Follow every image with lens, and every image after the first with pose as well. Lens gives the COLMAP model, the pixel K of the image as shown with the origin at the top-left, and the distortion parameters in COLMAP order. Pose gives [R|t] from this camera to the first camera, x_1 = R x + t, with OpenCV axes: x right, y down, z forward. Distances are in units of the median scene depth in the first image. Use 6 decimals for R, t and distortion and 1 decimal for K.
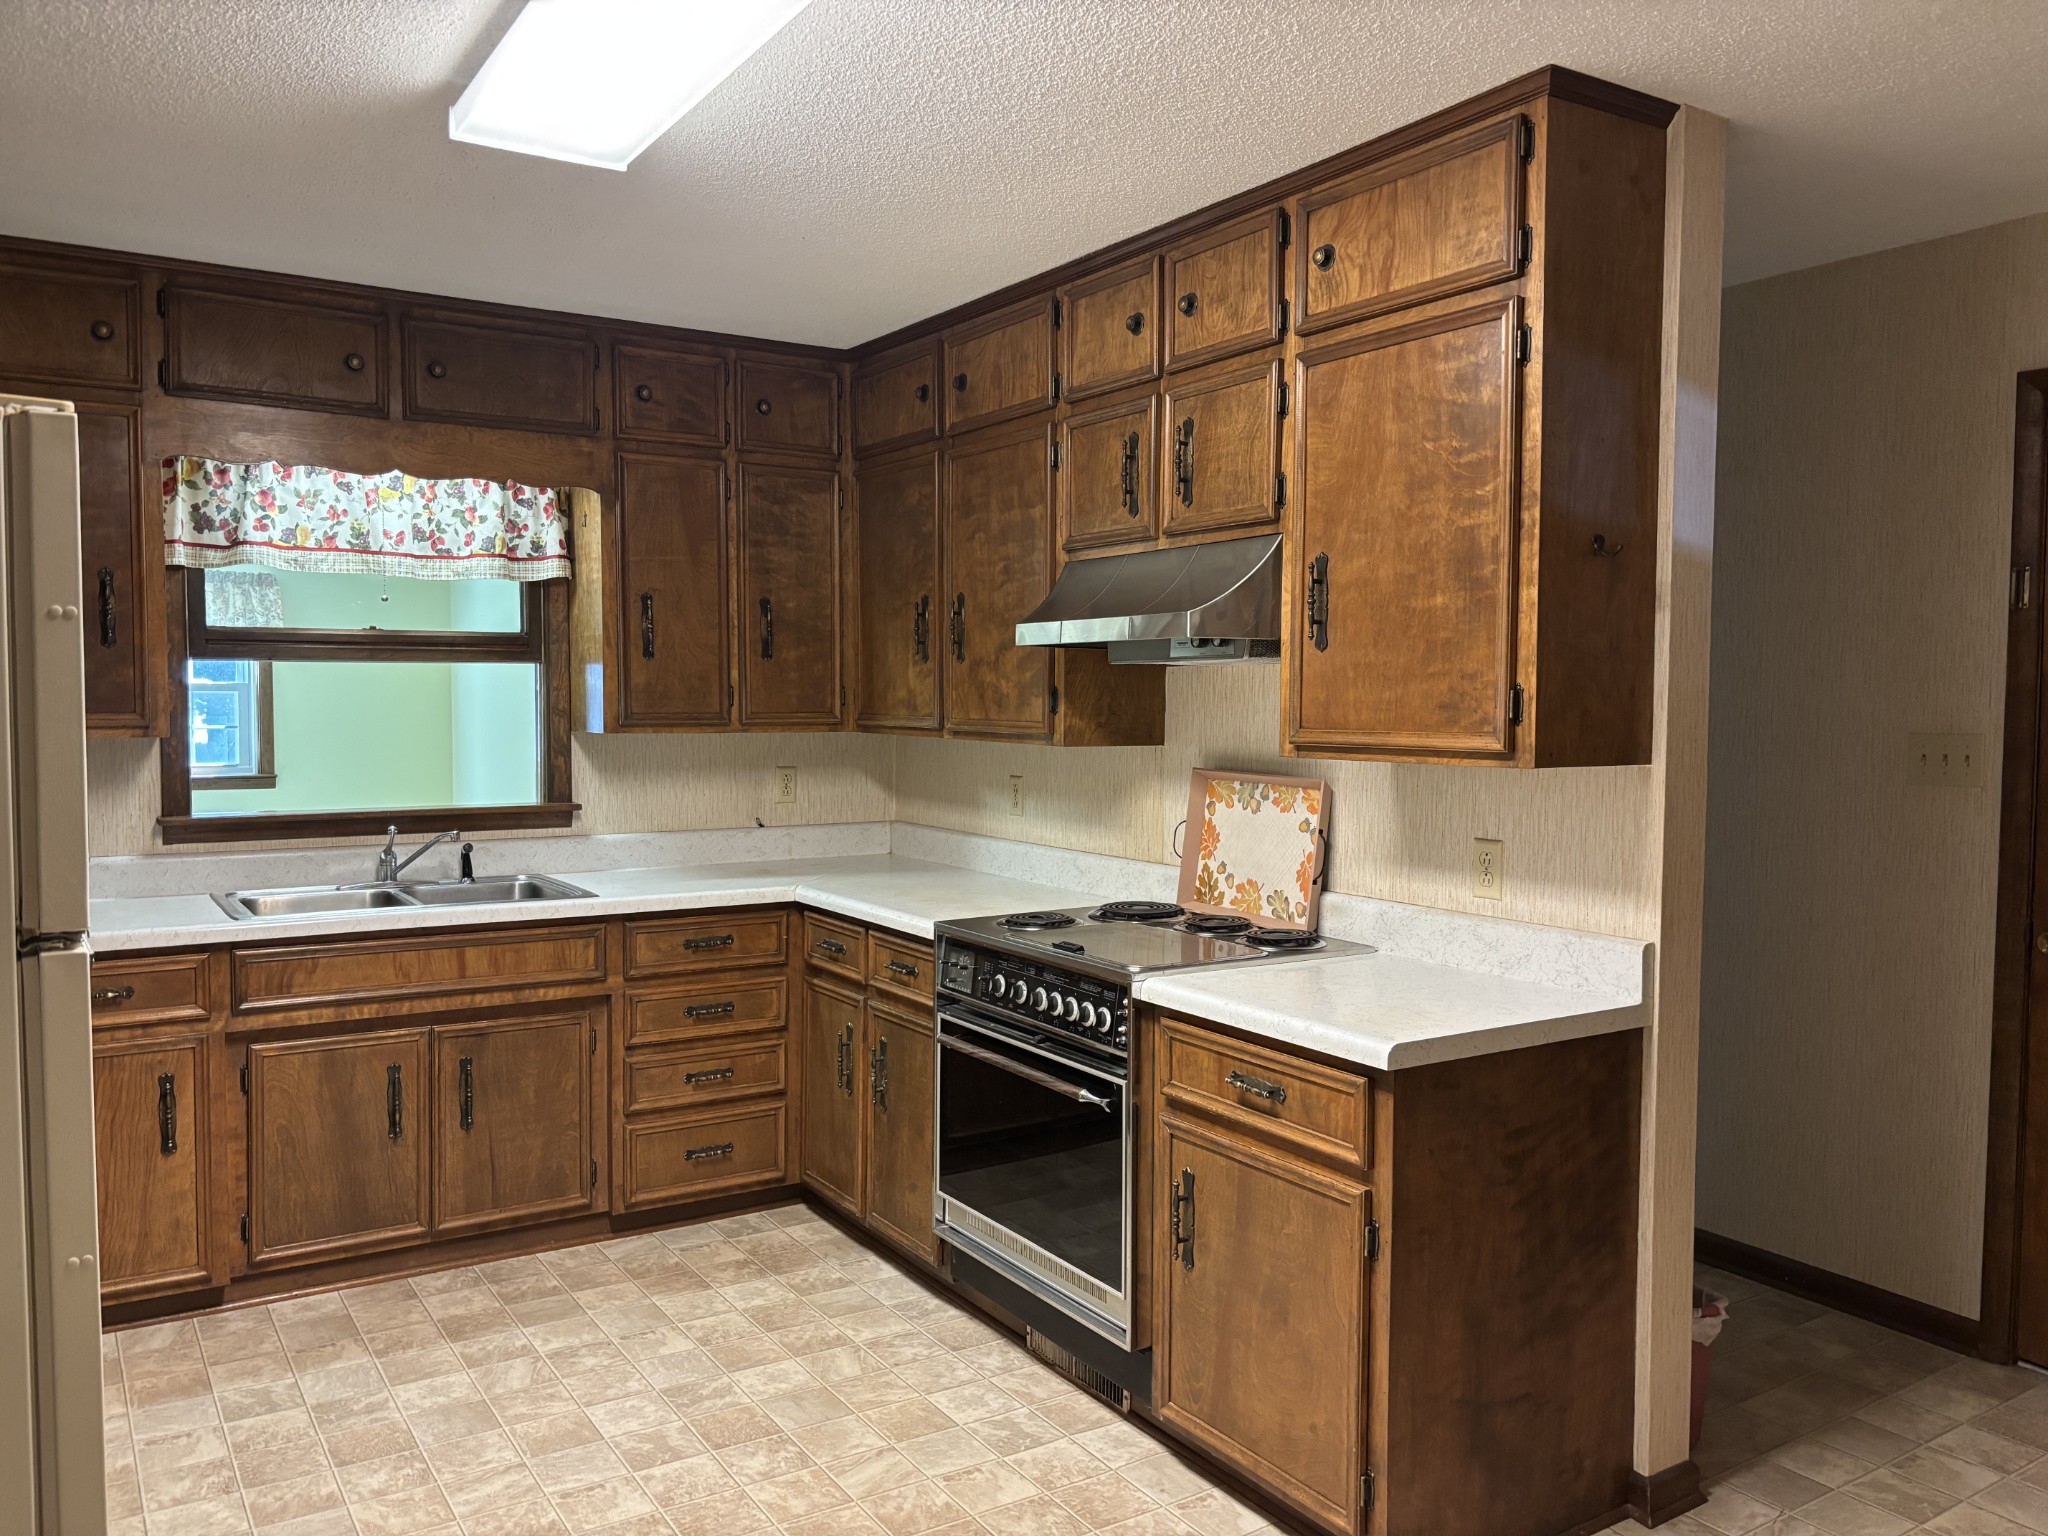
lens RADIAL K [[1554.4, 0, 1023.3], [0, 1554.4, 766.3], [0, 0, 1]] dist [0.031350, -0.033747]
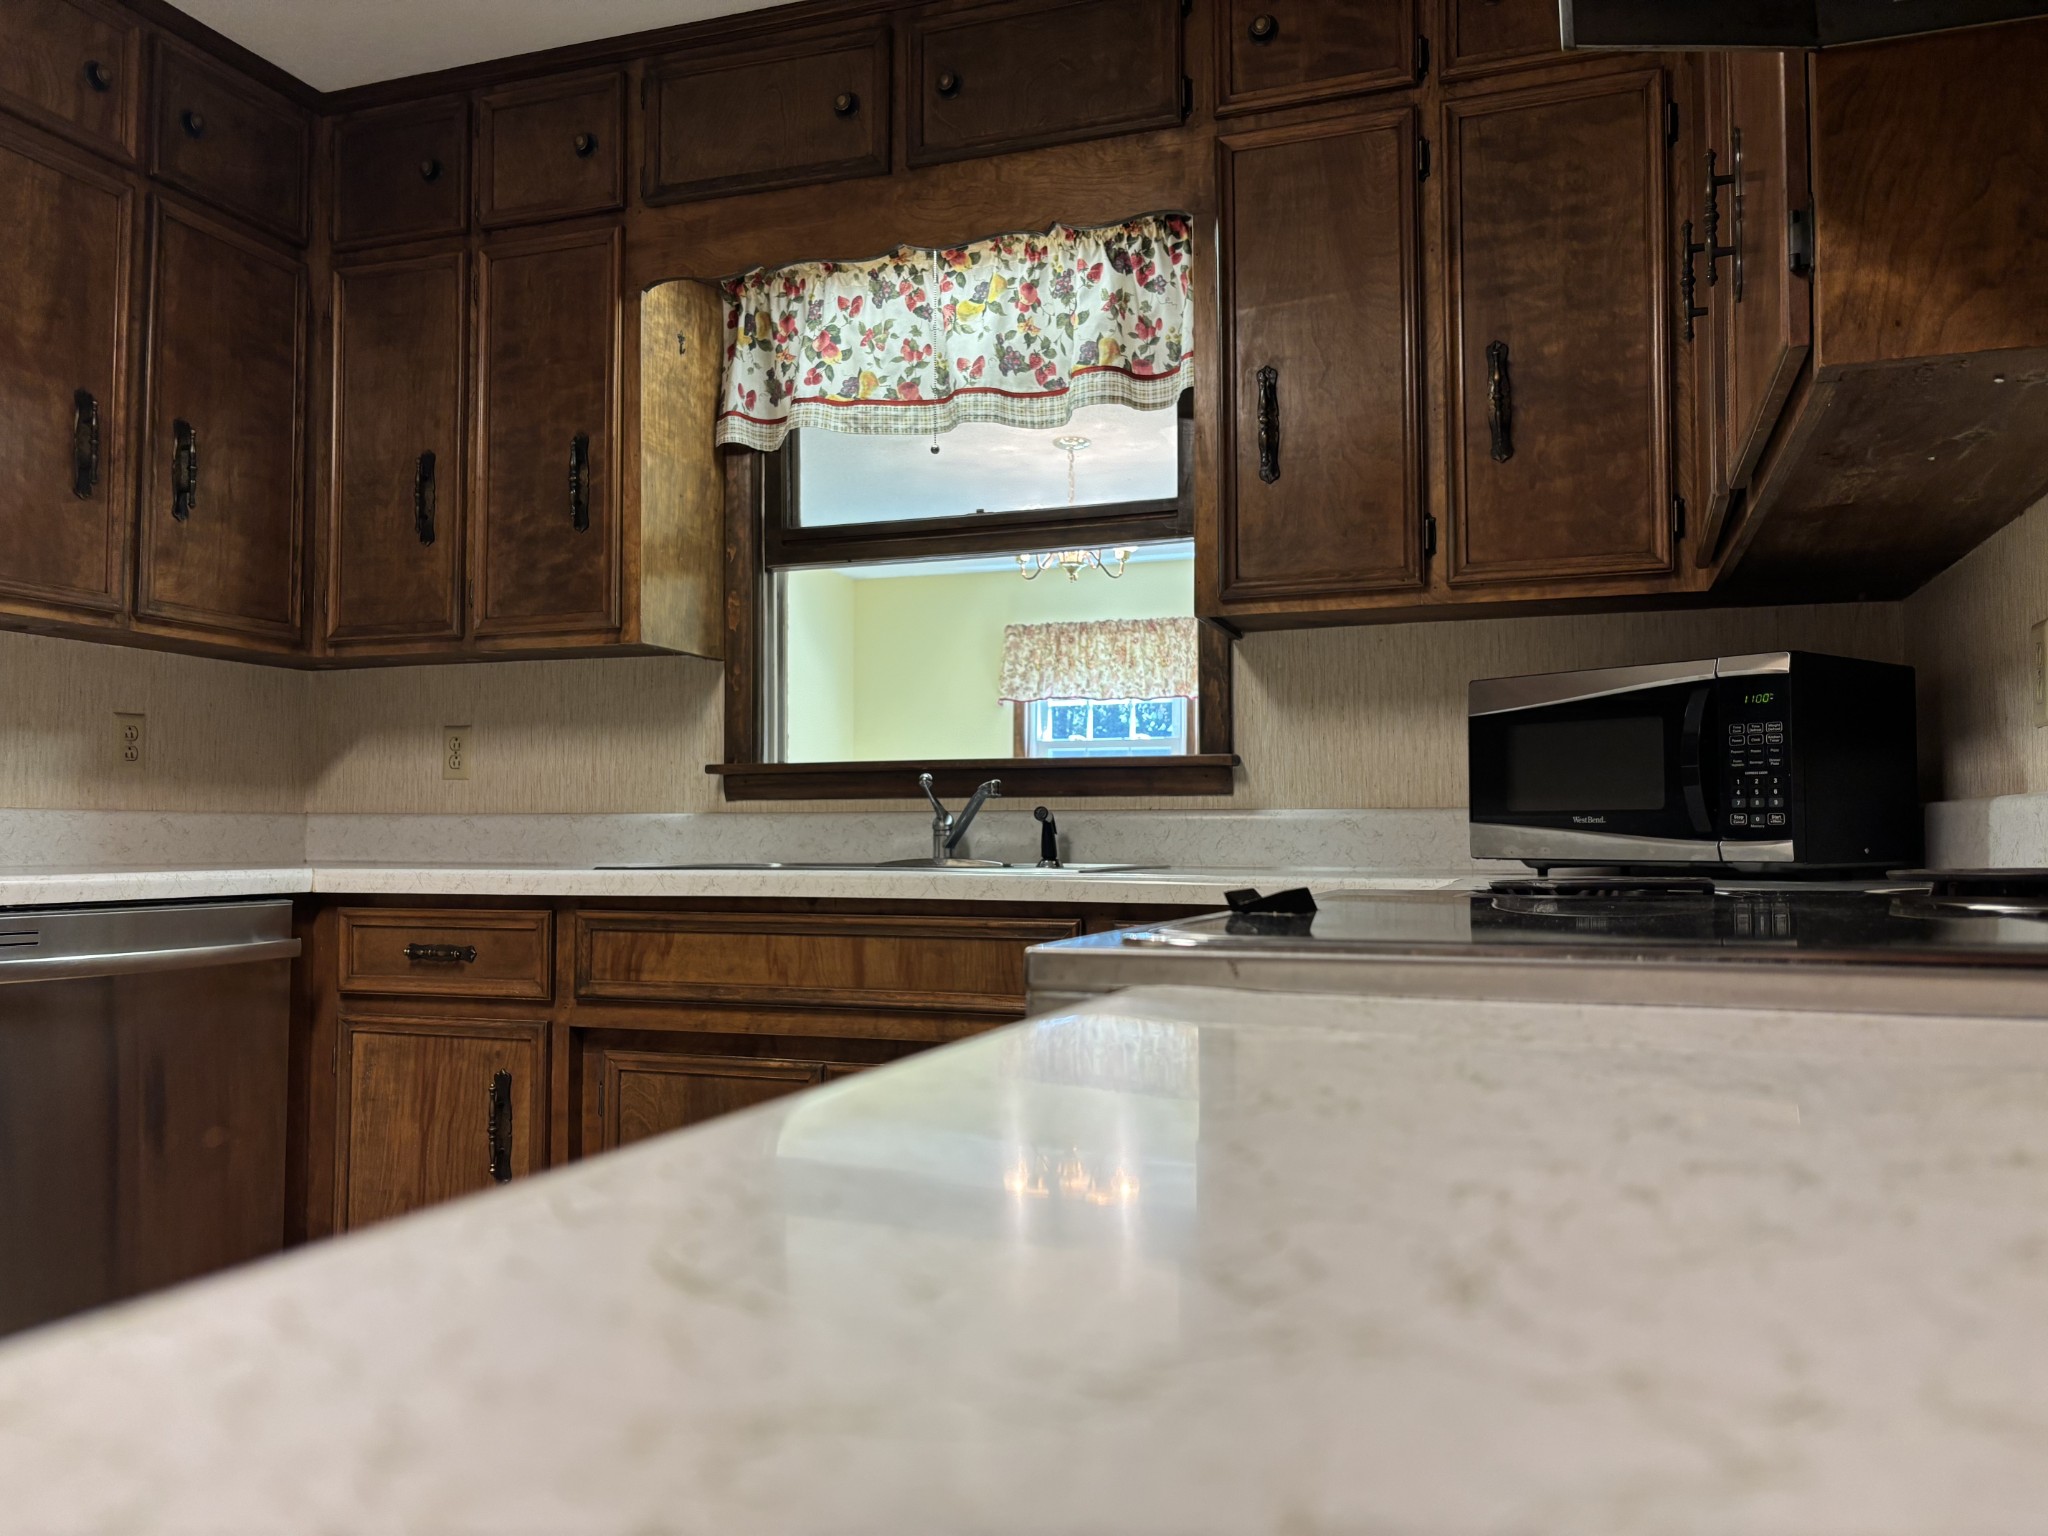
lens RADIAL K [[1554.4, 0, 1025.8], [0, 1554.4, 778.8], [0, 0, 1]] dist [0.031350, -0.033747]
pose [[0.622732, -0.037750, -0.781524, 0.146735], [-0.033368, 0.996645, -0.074729, 0.086409], [0.781723, 0.072614, 0.619384, 0.591592]]
